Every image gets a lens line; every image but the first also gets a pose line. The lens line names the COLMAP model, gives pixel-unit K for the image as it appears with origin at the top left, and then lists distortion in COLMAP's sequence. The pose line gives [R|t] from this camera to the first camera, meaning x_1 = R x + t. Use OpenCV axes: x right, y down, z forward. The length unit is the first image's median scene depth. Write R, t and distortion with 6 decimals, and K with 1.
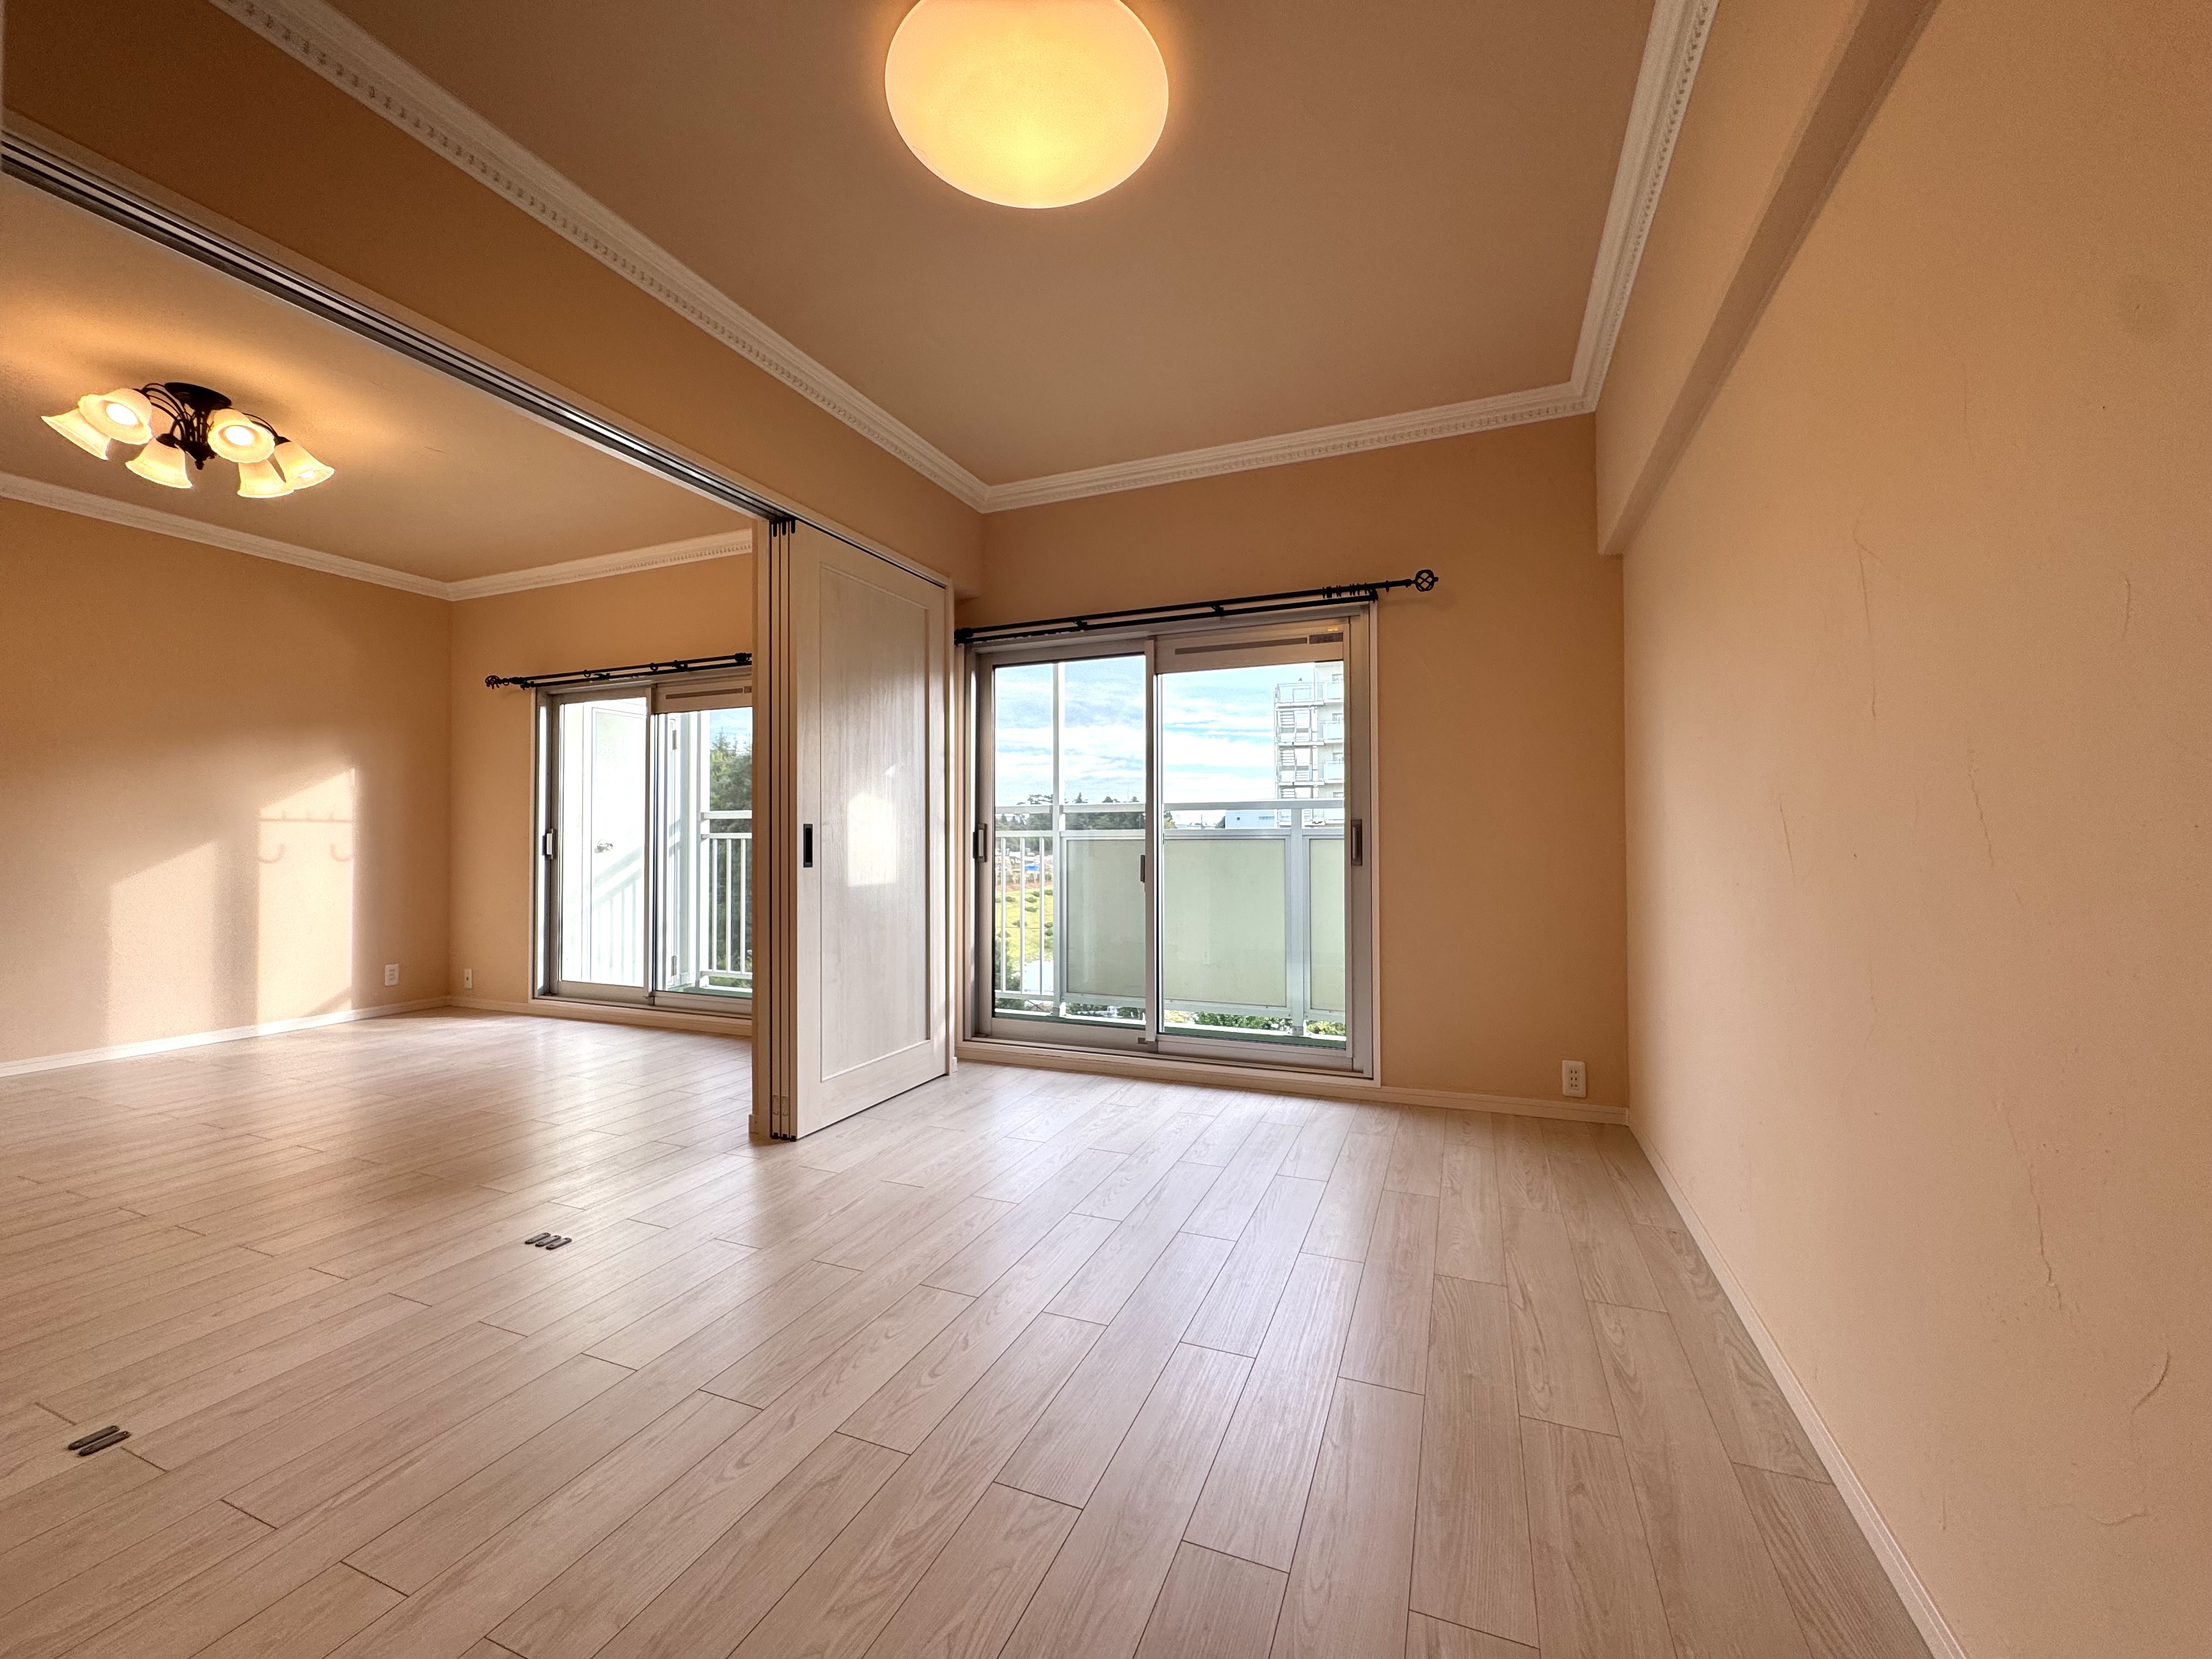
lens RADIAL K [[880.4, 0, 1099.4], [0, 880.4, 826.1], [0, 0, 1]] dist [-0.002539, 0.000545]
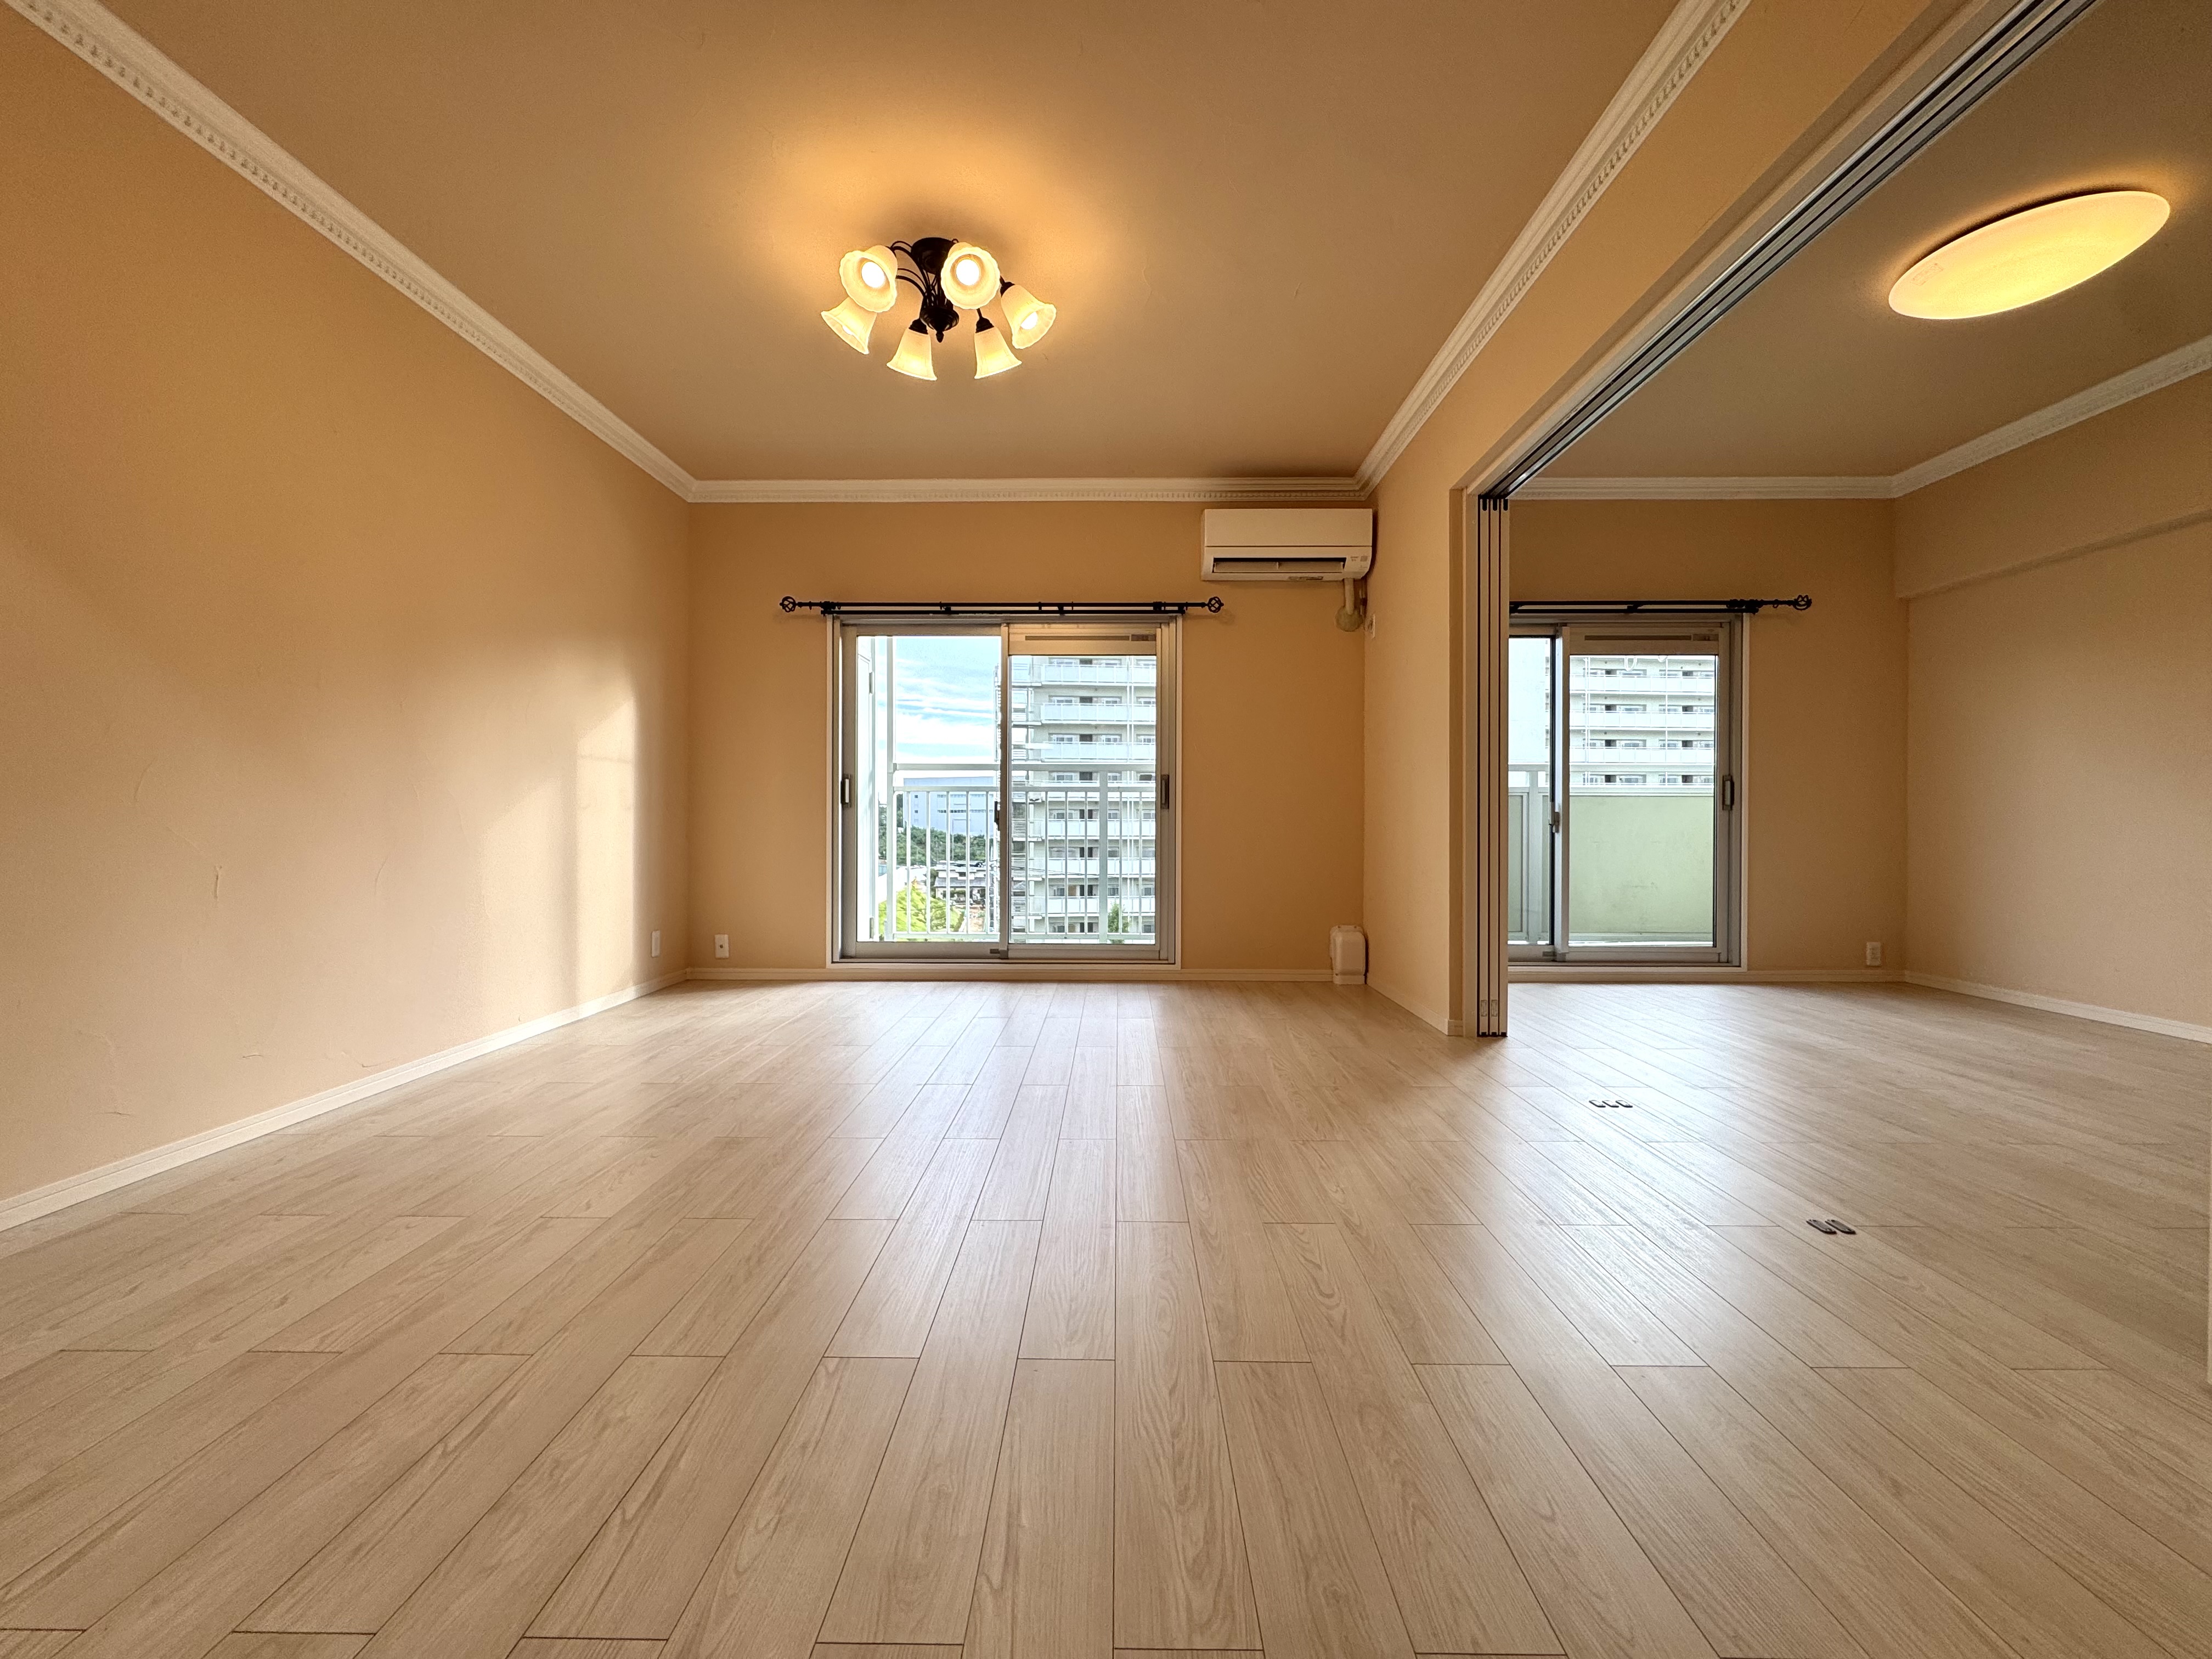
lens RADIAL K [[880.4, 0, 1104.9], [0, 880.4, 828.5], [0, 0, 1]] dist [-0.002539, 0.000545]
pose [[0.929973, 0.001311, 0.367627, -0.723196], [-0.011317, 0.999622, 0.025062, 0.033661], [-0.367455, -0.027467, 0.929636, 0.067480]]
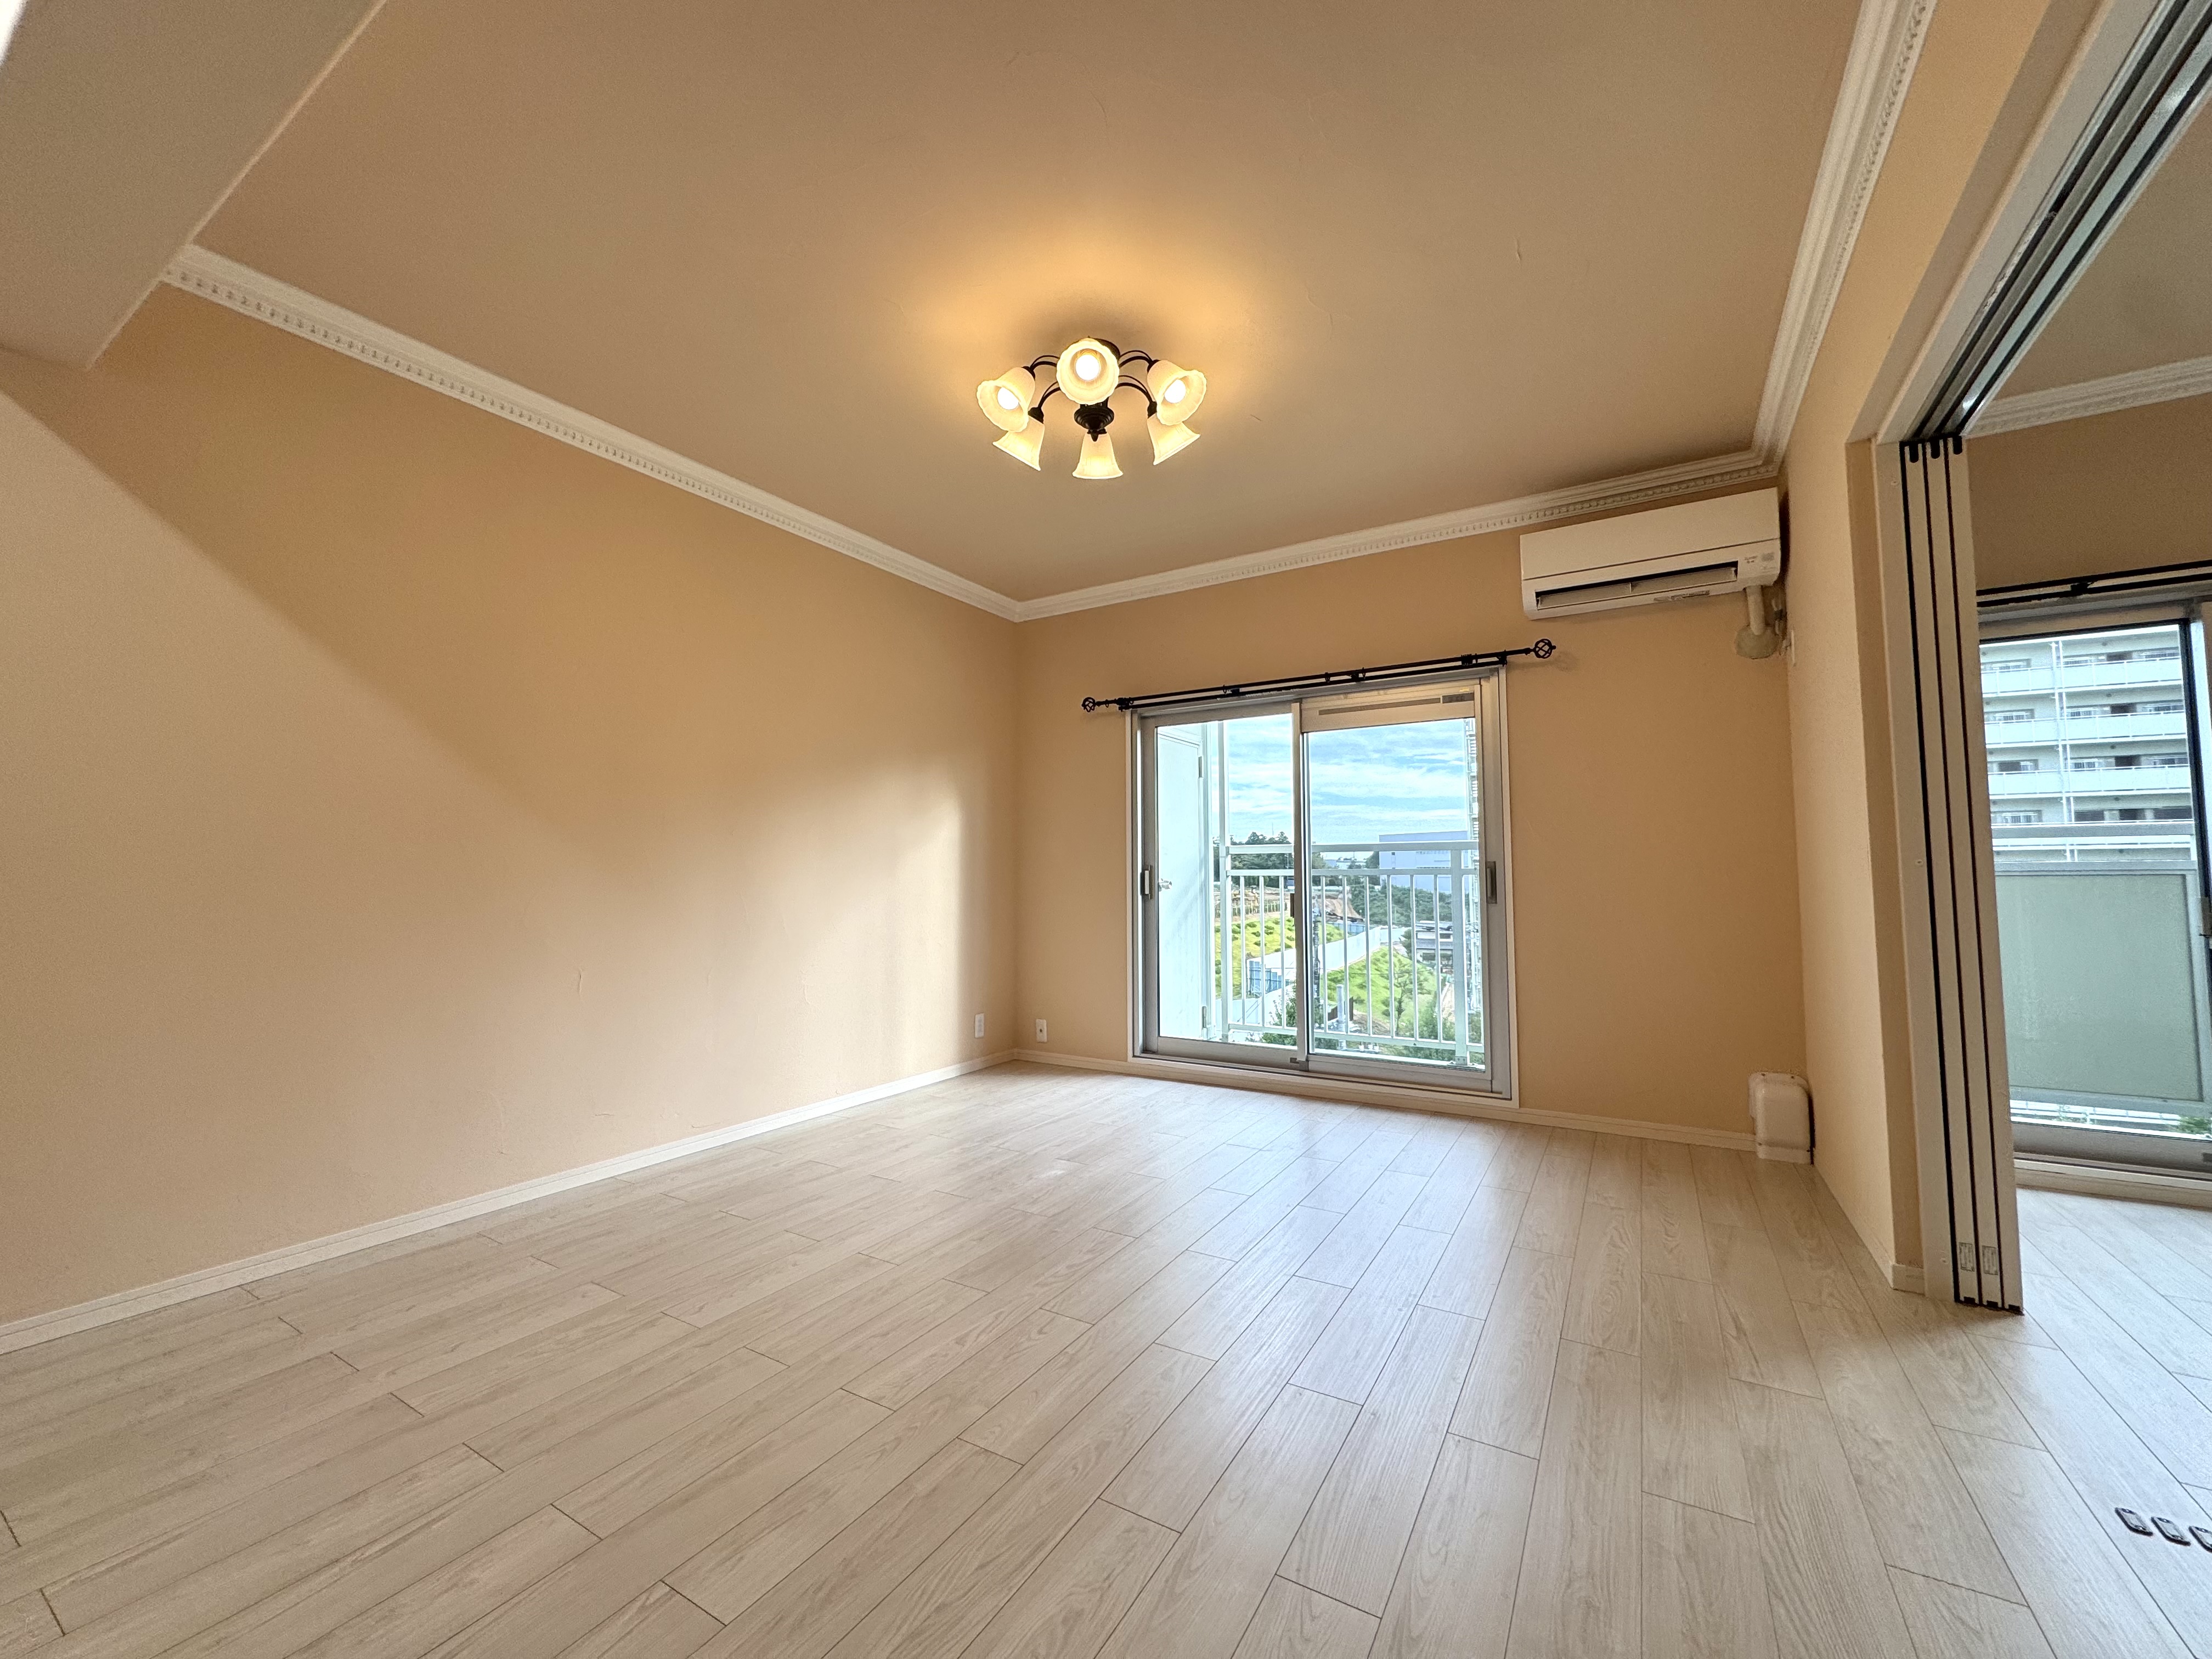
lens RADIAL K [[880.4, 0, 1103.2], [0, 880.4, 827.2], [0, 0, 1]] dist [-0.002539, 0.000545]
pose [[0.988039, -0.010924, -0.153819, -0.540154], [0.004805, 0.999184, -0.040099, -0.000173], [0.154131, 0.038880, 0.987285, 0.109141]]
